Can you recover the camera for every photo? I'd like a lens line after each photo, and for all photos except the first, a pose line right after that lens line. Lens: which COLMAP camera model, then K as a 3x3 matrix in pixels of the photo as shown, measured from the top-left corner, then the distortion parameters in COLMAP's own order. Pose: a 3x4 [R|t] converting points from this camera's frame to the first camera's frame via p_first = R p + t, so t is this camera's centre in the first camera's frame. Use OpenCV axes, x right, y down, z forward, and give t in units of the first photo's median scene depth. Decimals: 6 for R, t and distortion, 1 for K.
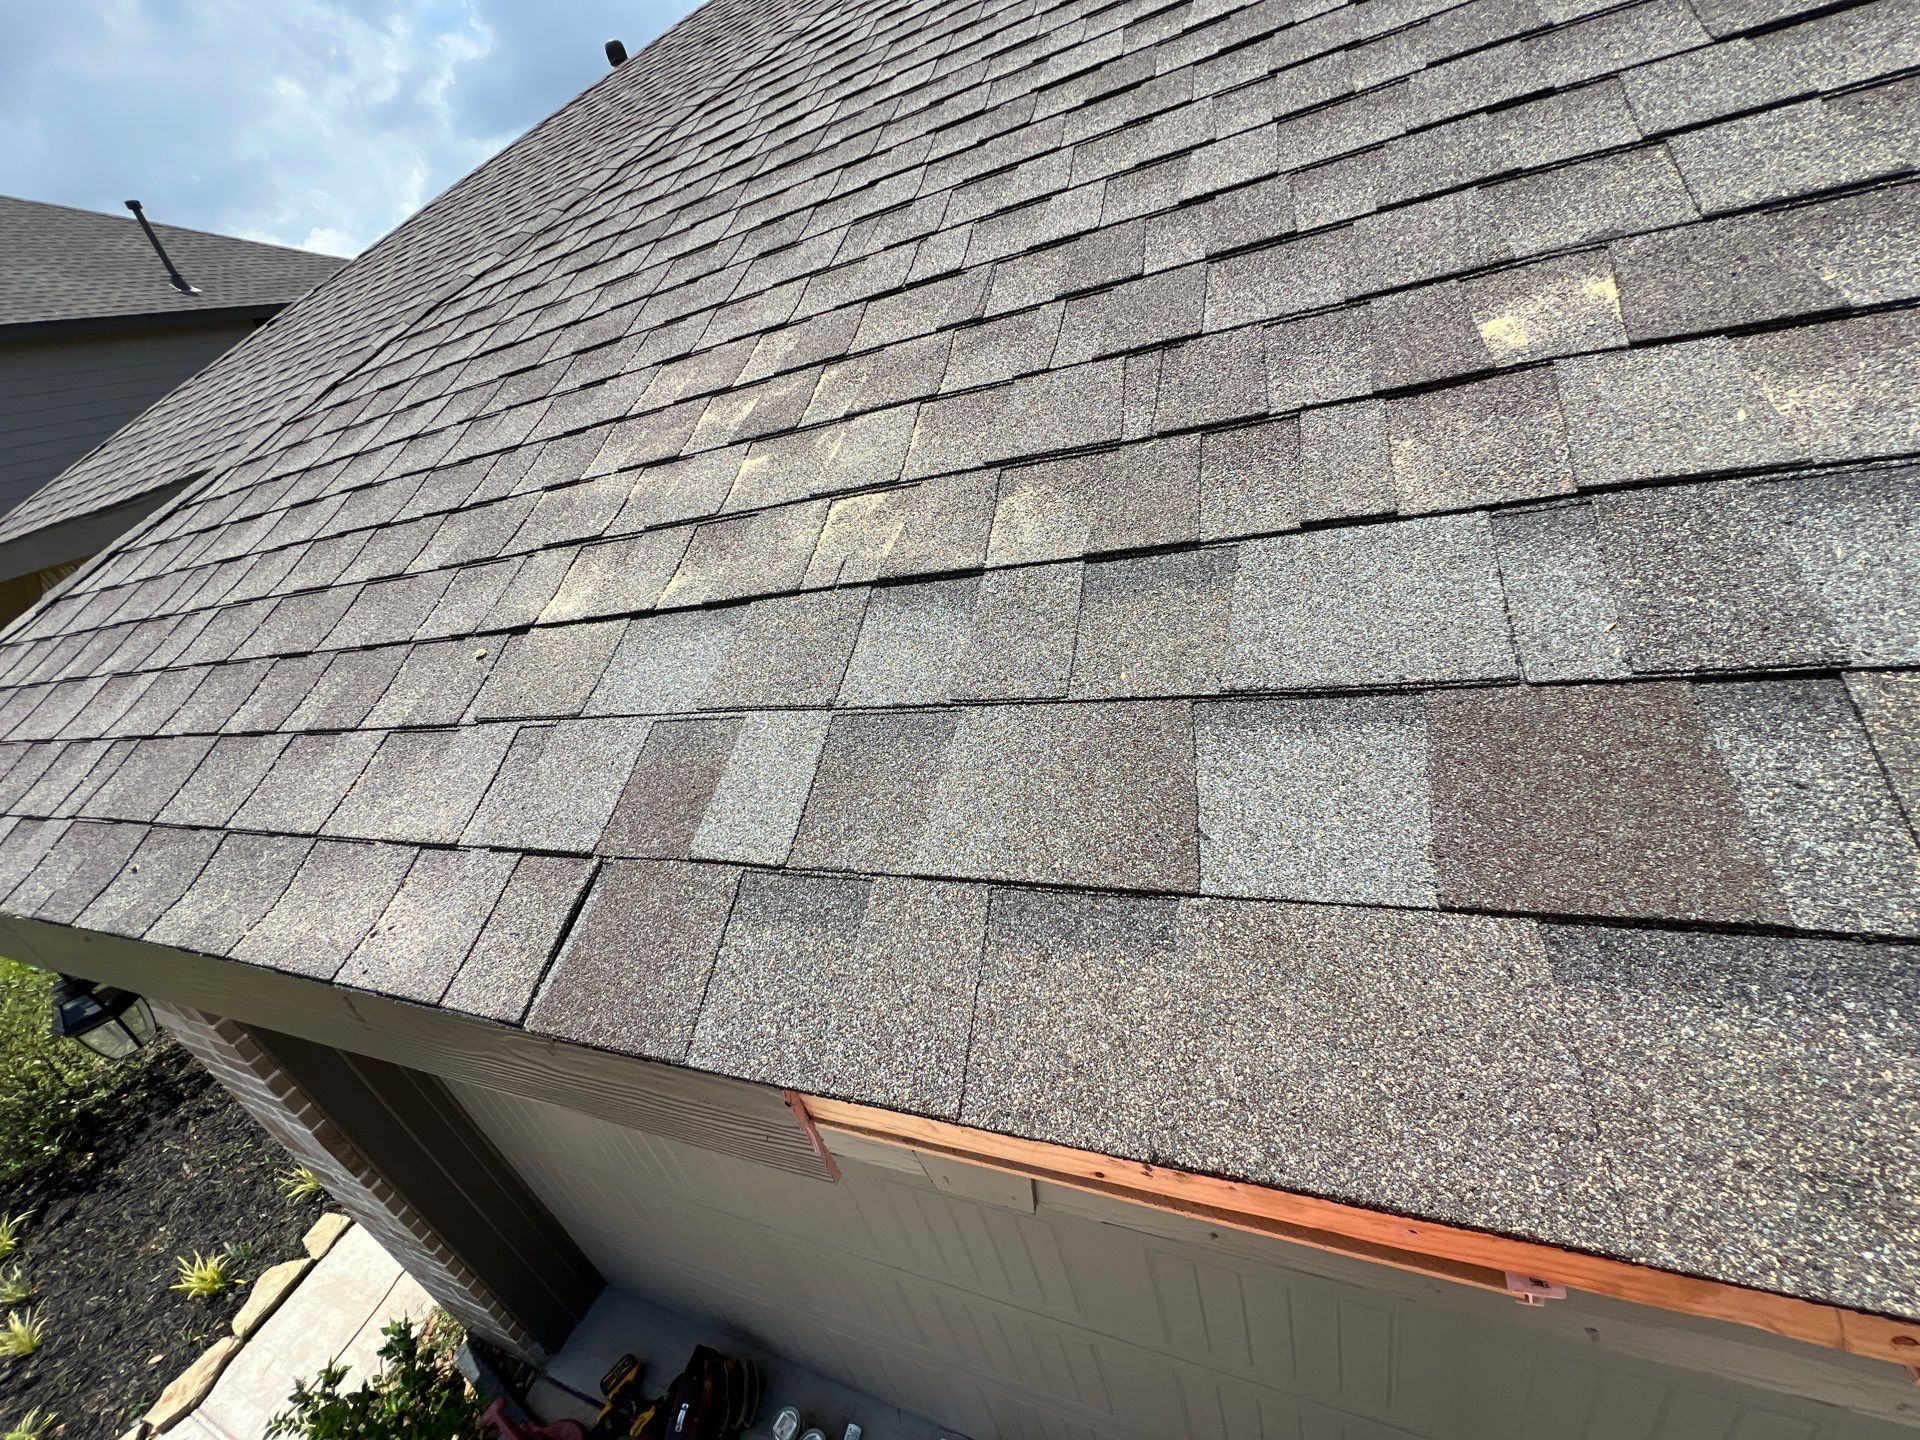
lens RADIAL K [[769.5, 0, 958.5], [0, 769.5, 716.2], [0, 0, 1]] dist [-0.004868, 0.001119]
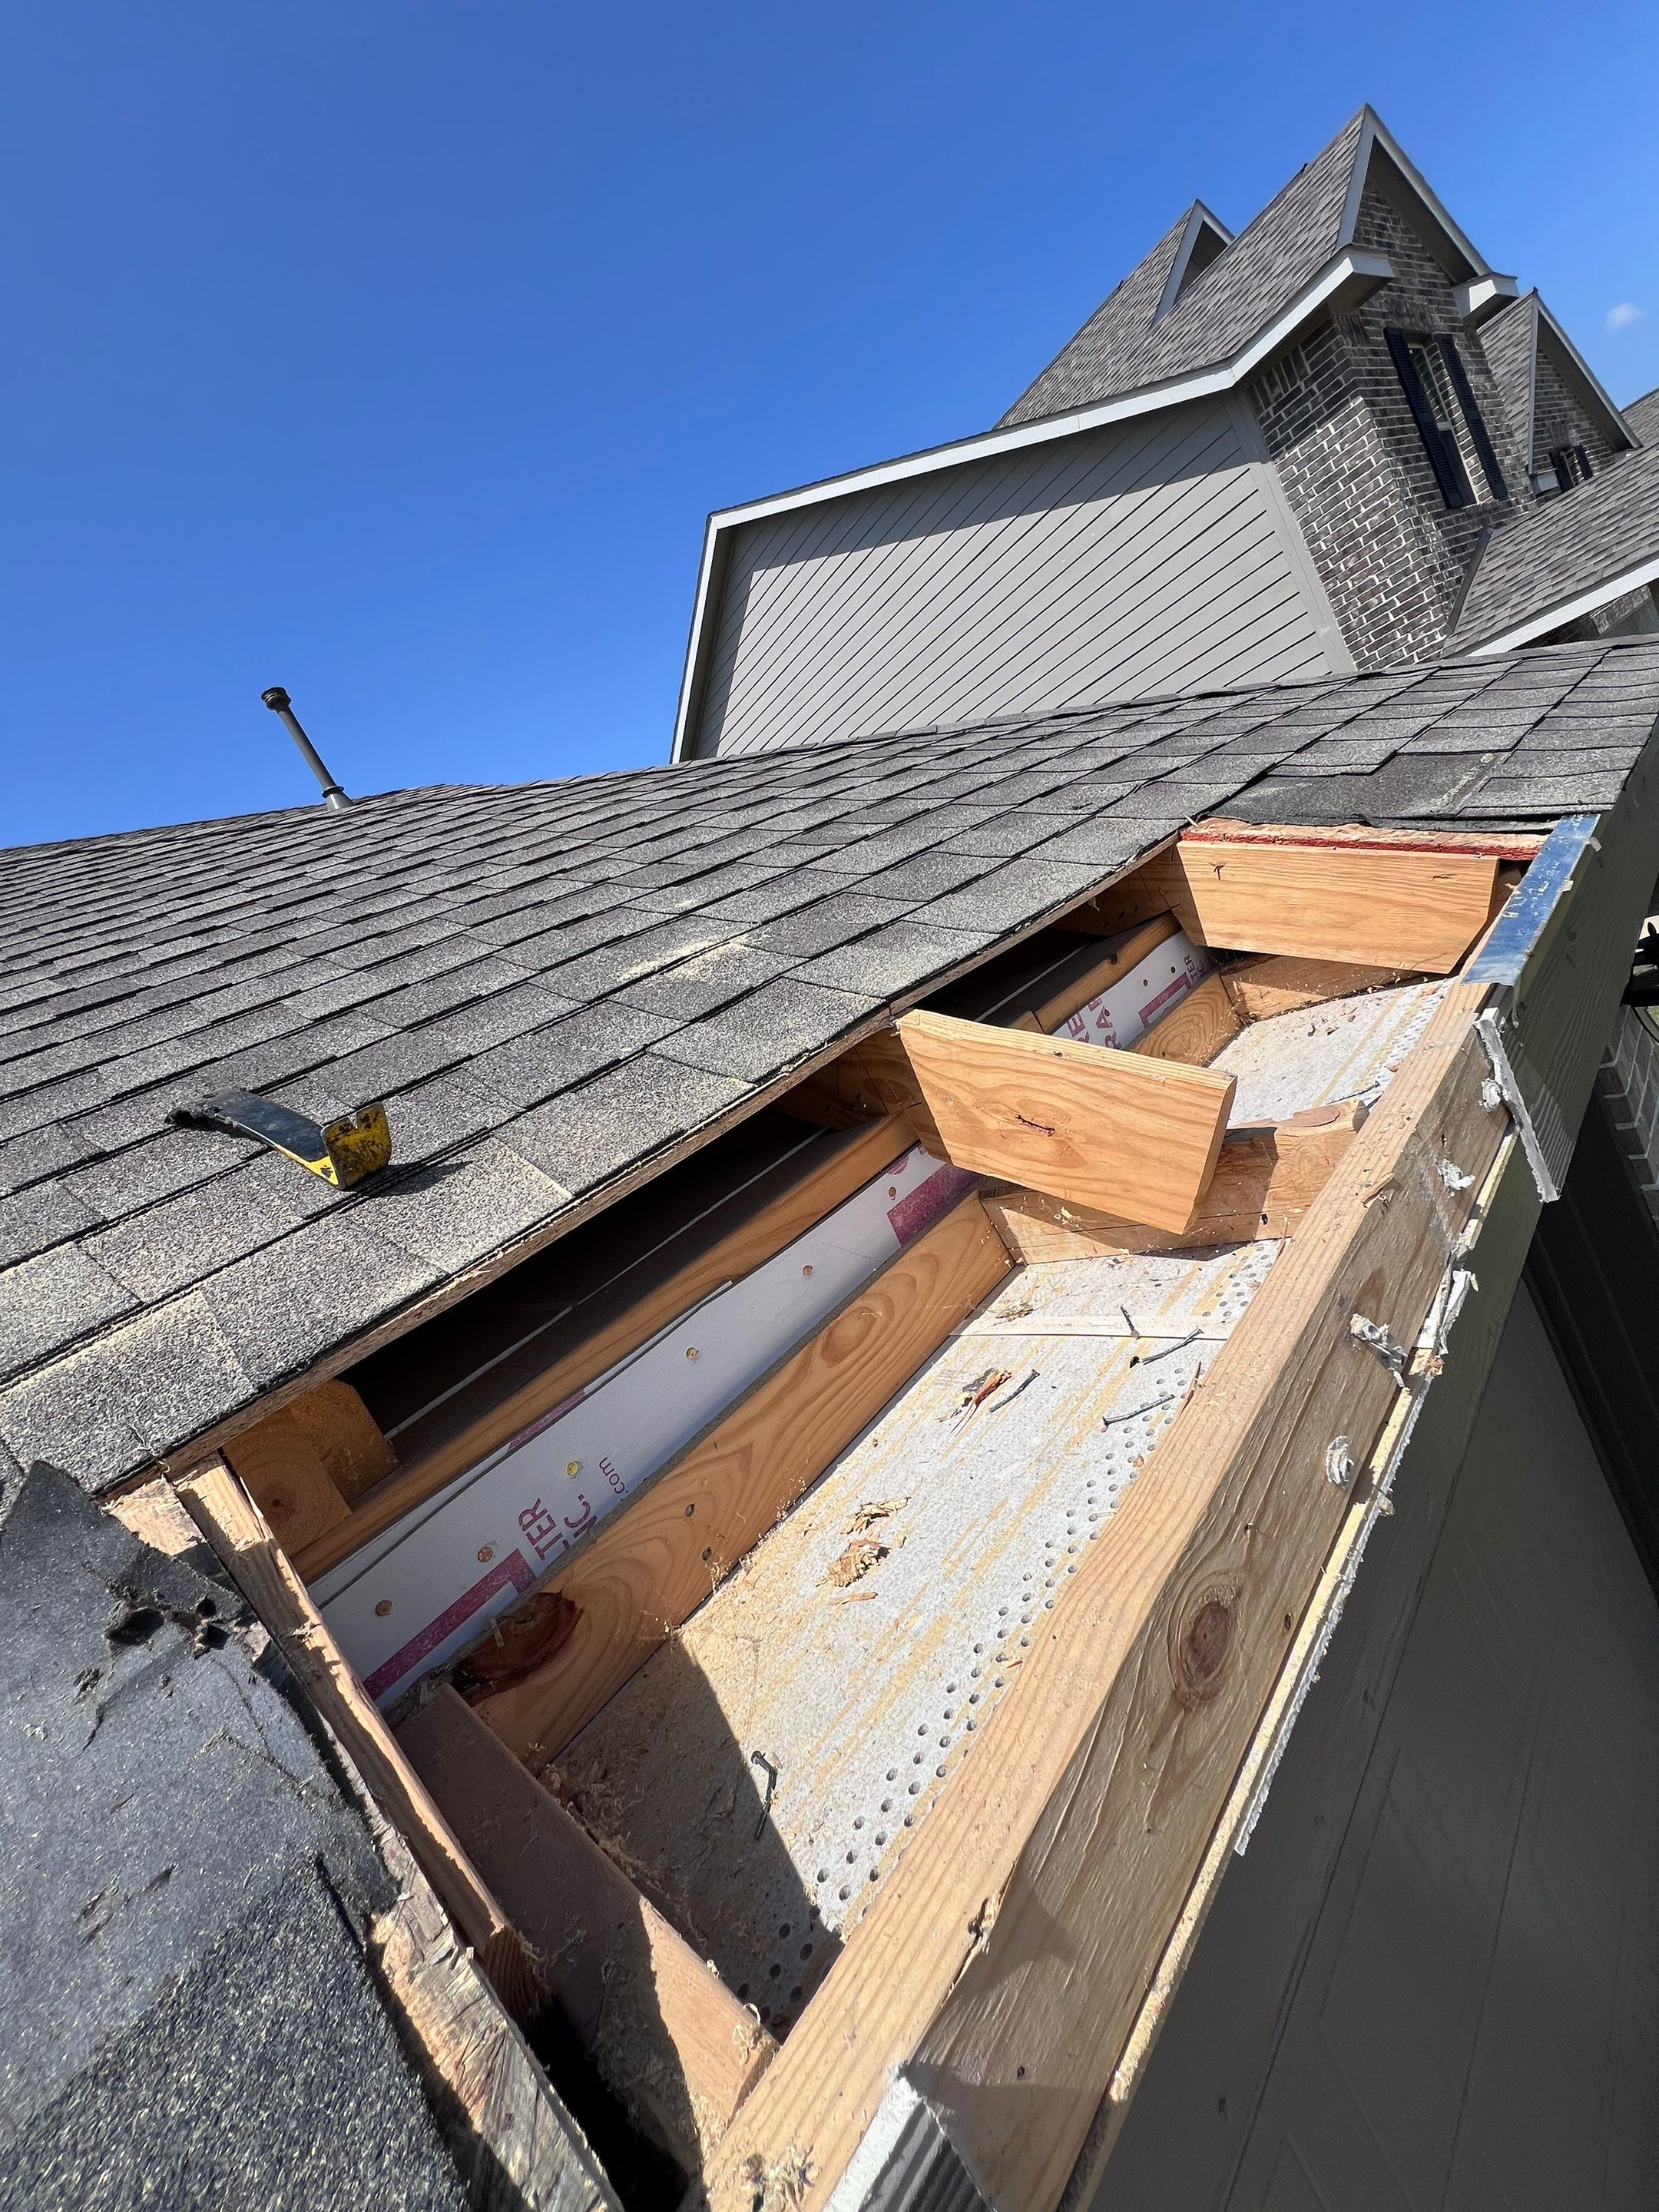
lens RADIAL K [[886.5, 0, 836.7], [0, 886.5, 1103.5], [0, 0, 1]] dist [-0.004868, 0.001119]
pose [[0.488458, -0.129857, 0.862871, -0.439482], [0.679700, 0.676729, -0.282924, 0.158766], [-0.547190, 0.724690, 0.418817, 0.385660]]
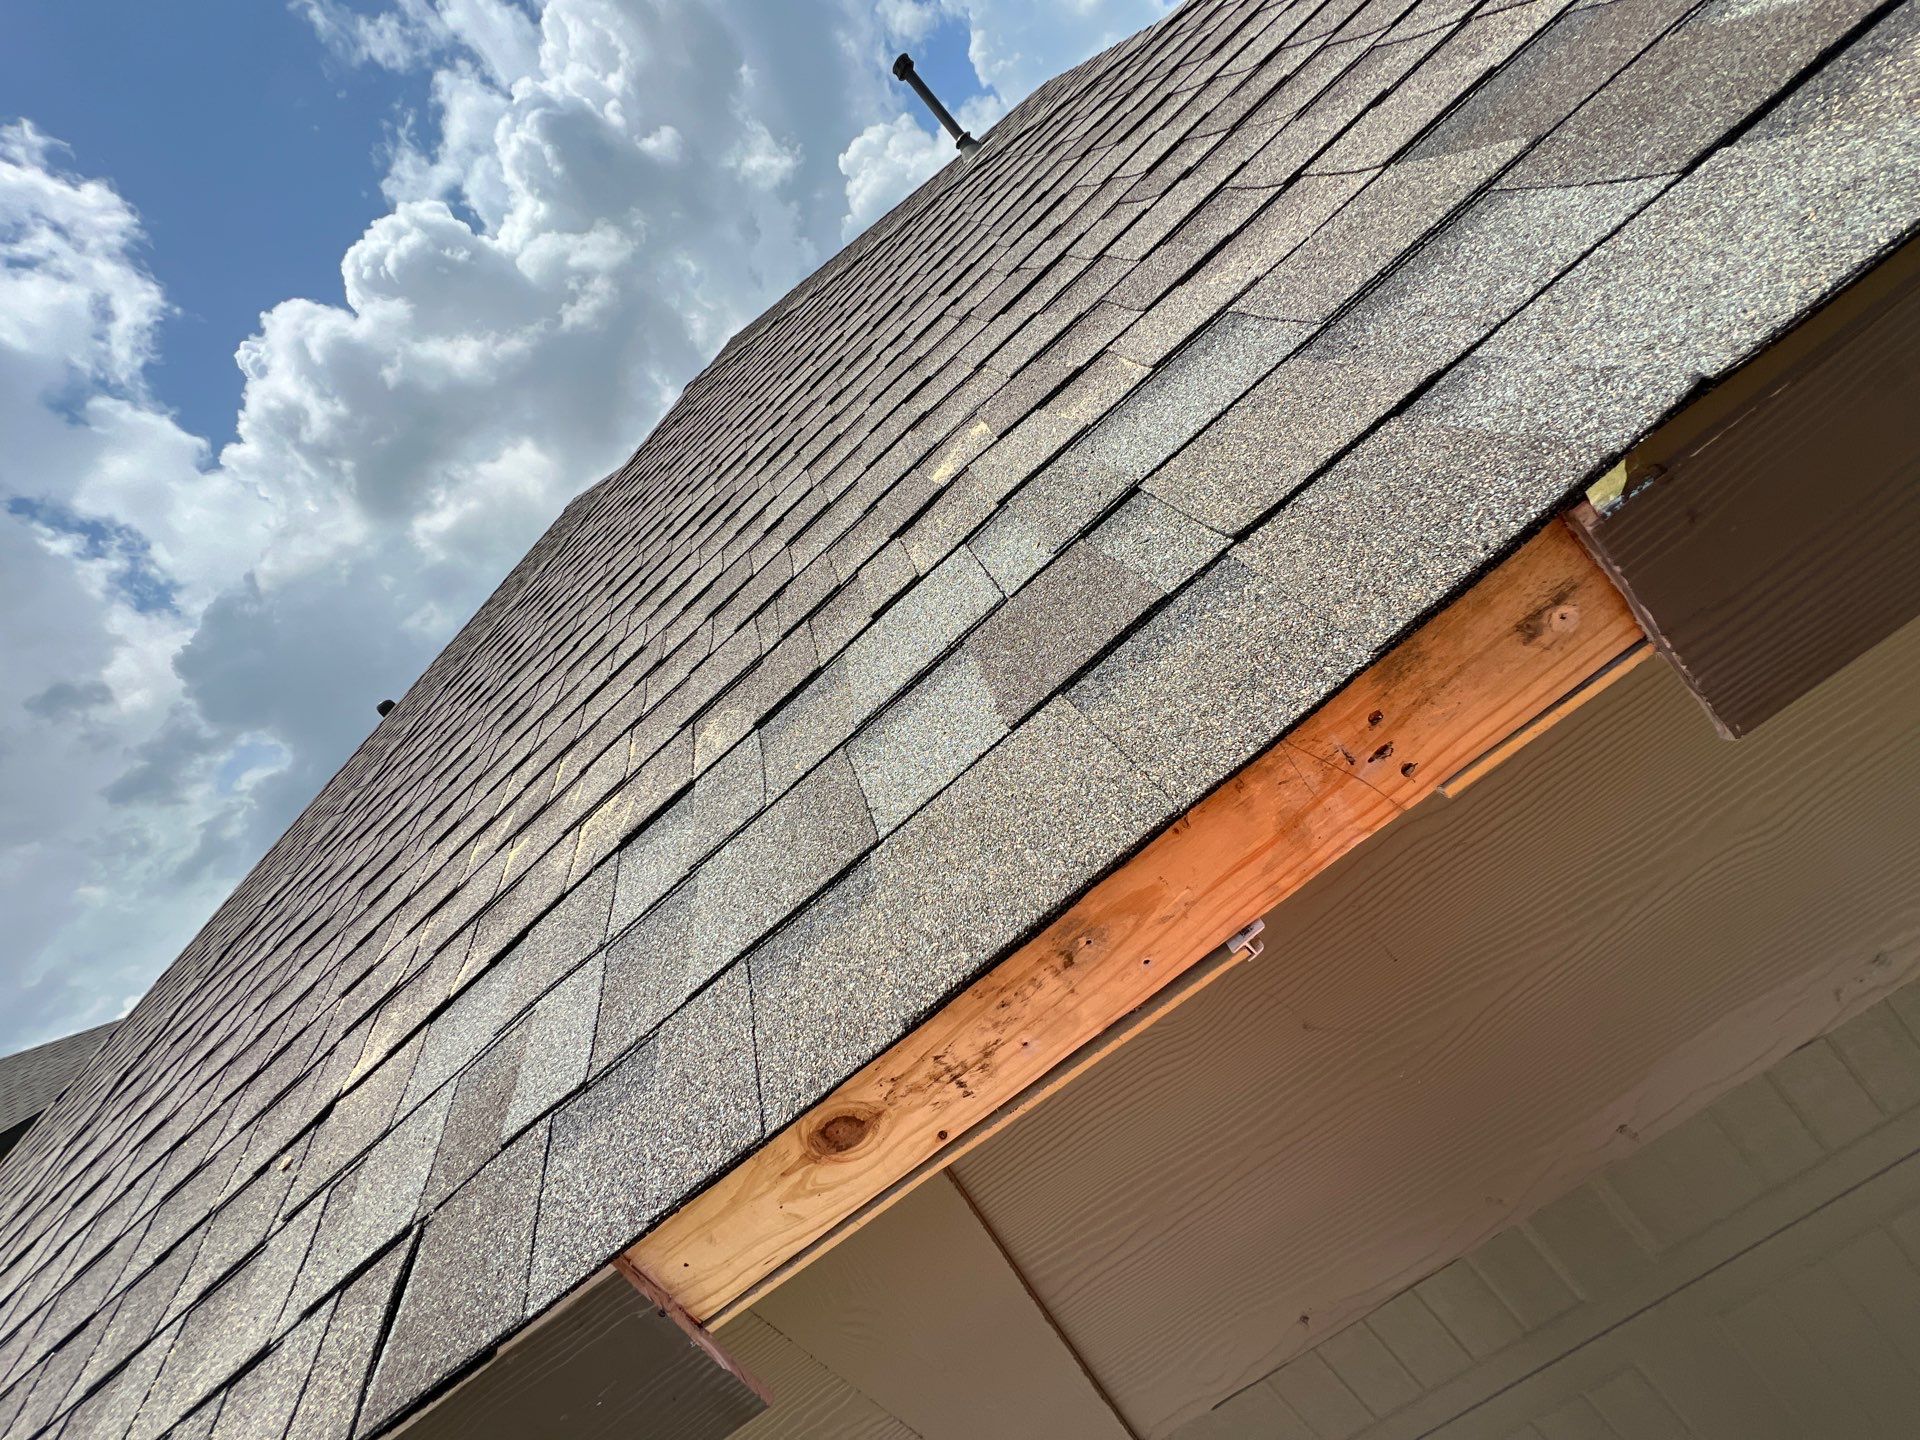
lens RADIAL K [[769.5, 0, 958.5], [0, 769.5, 716.2], [0, 0, 1]] dist [-0.004868, 0.001119]
pose [[0.856580, -0.461120, 0.231600, 0.152983], [0.515965, 0.759204, -0.396723, 0.408643], [0.007105, 0.459322, 0.888241, -0.093910]]
